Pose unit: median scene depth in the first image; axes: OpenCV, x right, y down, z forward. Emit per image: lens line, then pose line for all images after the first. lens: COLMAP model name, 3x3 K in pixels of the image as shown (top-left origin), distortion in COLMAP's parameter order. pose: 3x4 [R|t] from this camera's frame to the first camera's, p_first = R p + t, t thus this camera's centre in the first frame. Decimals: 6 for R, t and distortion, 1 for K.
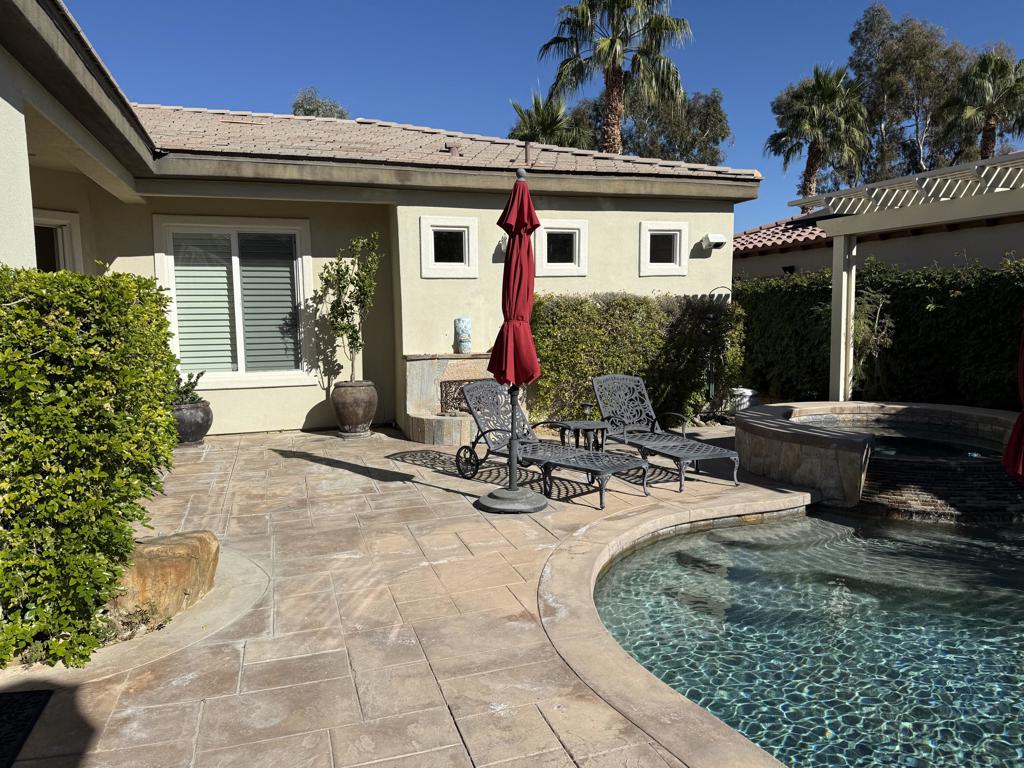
lens RADIAL K [[710.5, 0, 512.0], [0, 710.5, 384.0], [0, 0, 1]] dist [0.126869, -0.190920]
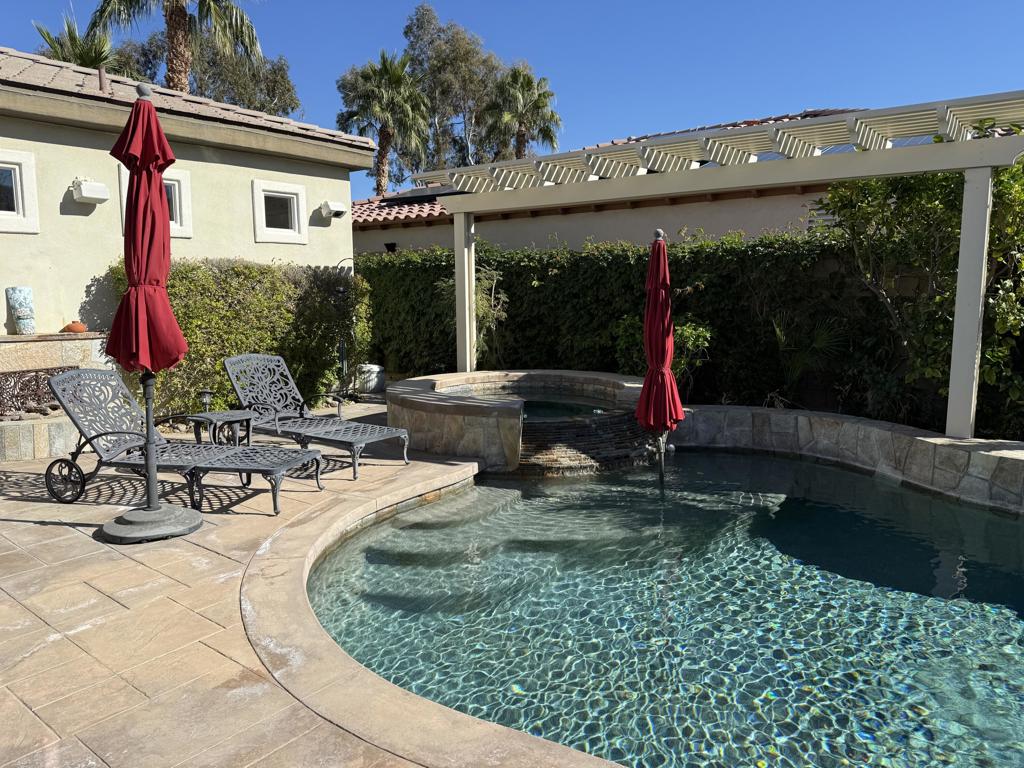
lens RADIAL K [[712.1, 0, 512.0], [0, 712.1, 384.0], [0, 0, 1]] dist [0.075898, -0.103155]
pose [[0.832174, -0.062911, 0.550935, -0.071450], [0.046507, 0.997961, 0.043709, -0.000805], [-0.552561, -0.010751, 0.833403, 0.107731]]
